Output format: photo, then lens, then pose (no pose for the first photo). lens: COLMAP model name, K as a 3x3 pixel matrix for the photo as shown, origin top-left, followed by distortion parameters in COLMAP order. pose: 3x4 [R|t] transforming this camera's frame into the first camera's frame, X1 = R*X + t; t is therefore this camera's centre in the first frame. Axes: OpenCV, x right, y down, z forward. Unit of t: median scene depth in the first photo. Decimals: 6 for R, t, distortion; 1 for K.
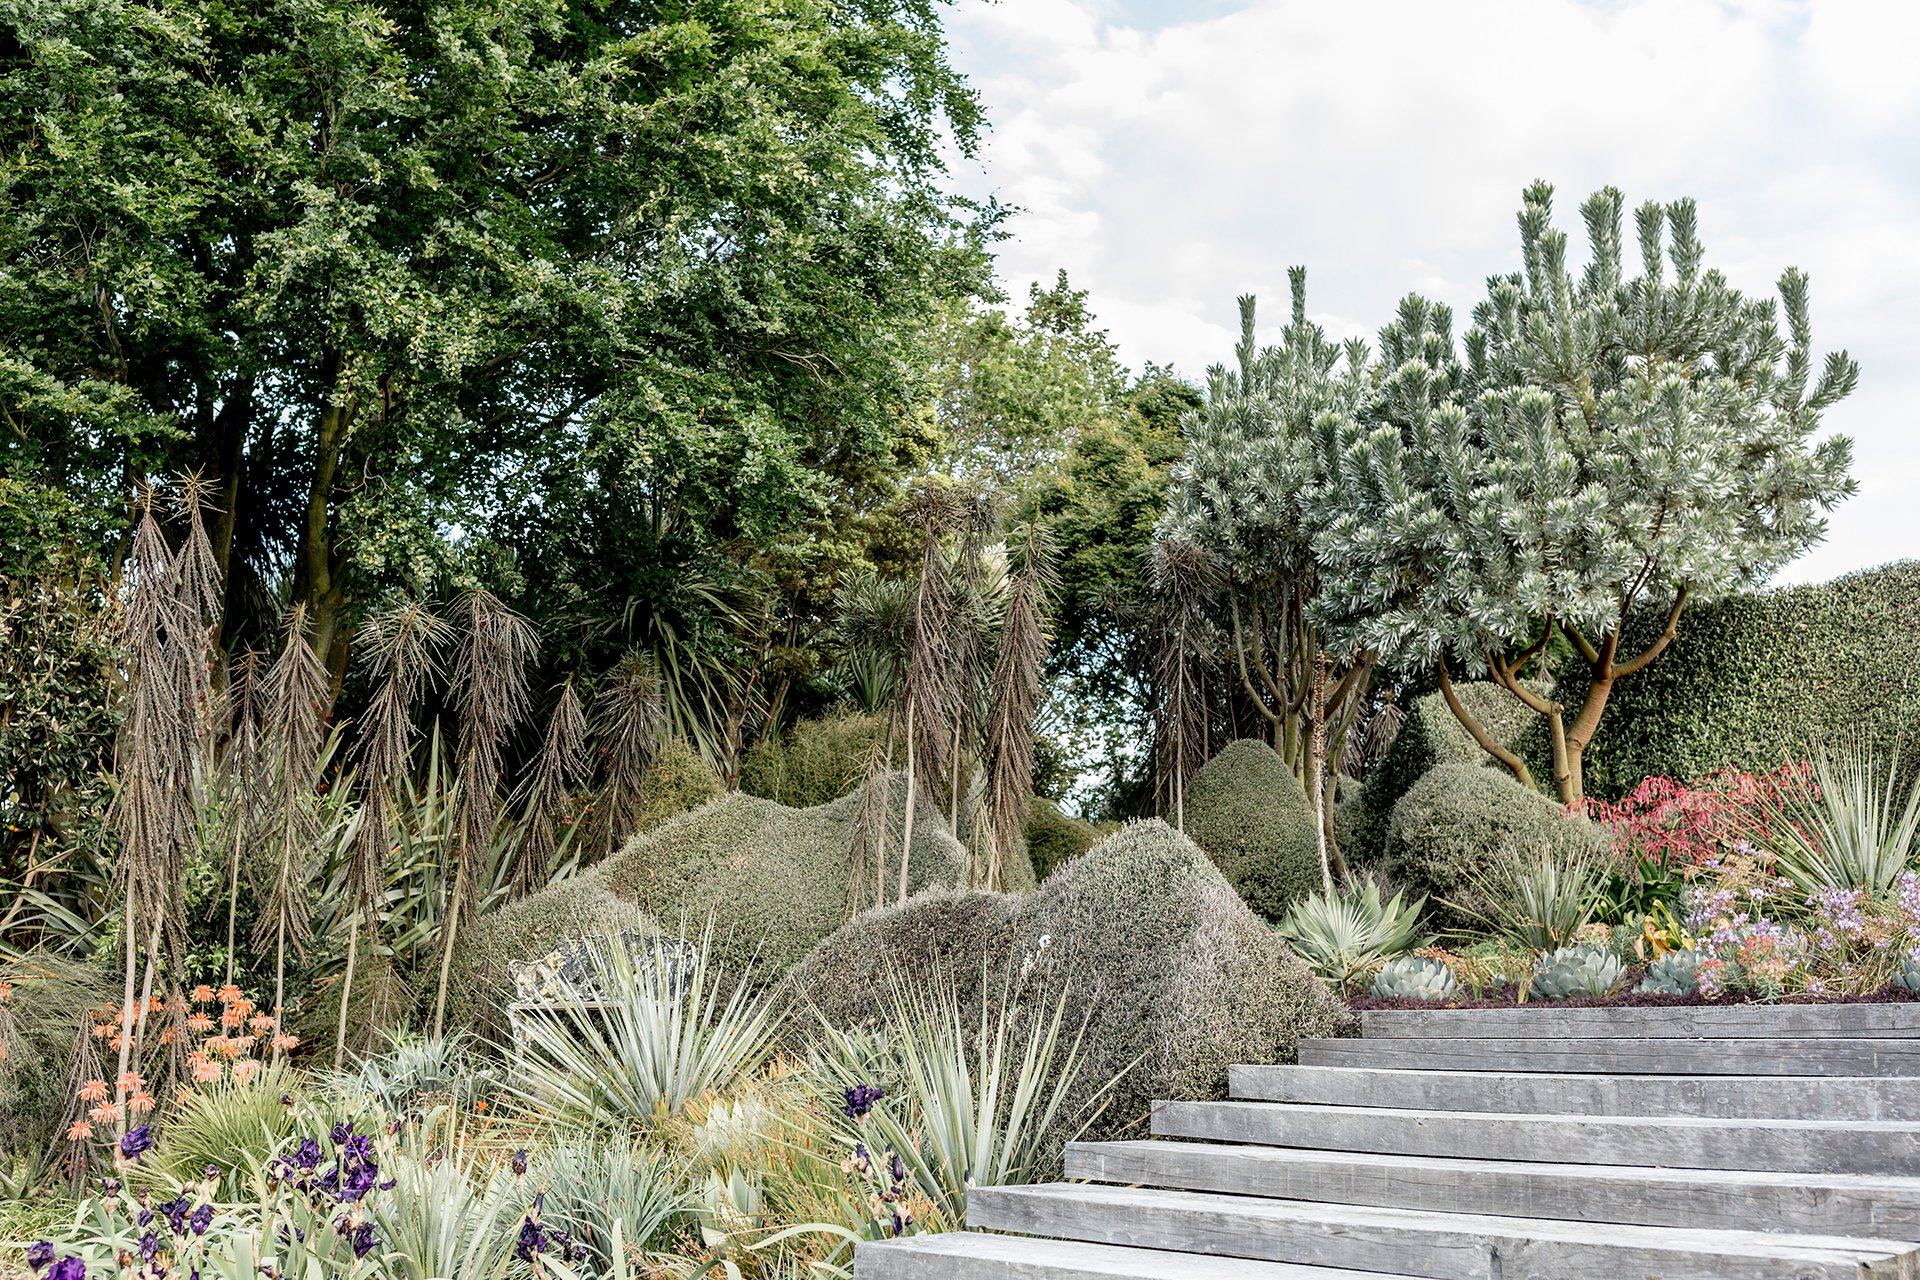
lens RADIAL K [[1810.9, 0, 960.0], [0, 1810.9, 640.0], [0, 0, 1]] dist [0.007428, -0.001996]
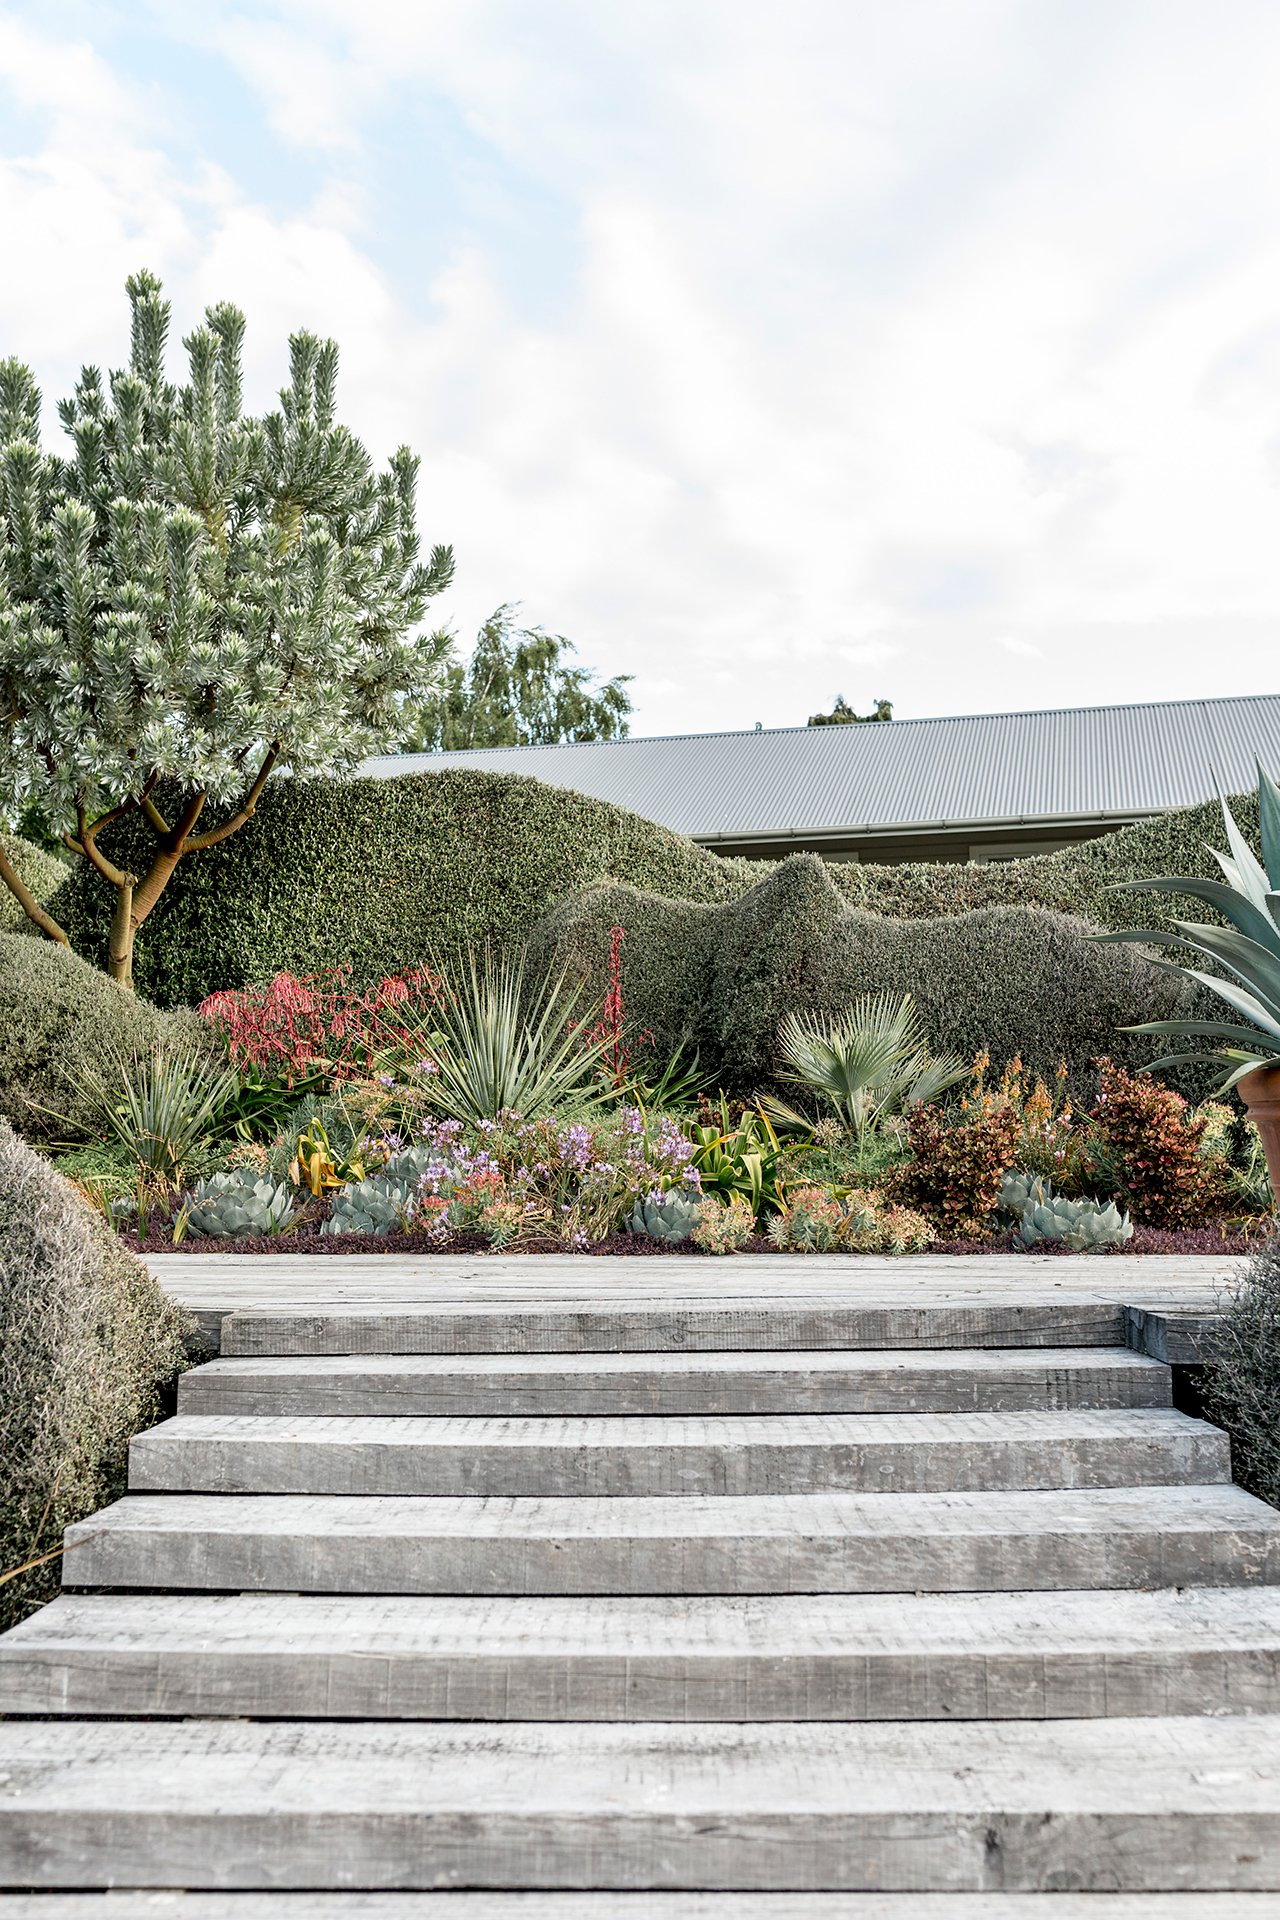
lens RADIAL K [[1810.9, 0, 640.0], [0, 1810.9, 960.0], [0, 0, 1]] dist [0.007428, -0.001996]
pose [[0.744570, 0.070464, 0.663815, -0.073151], [-0.131704, 0.990373, 0.042599, 0.006716], [-0.654423, -0.119145, 0.746683, 0.196001]]
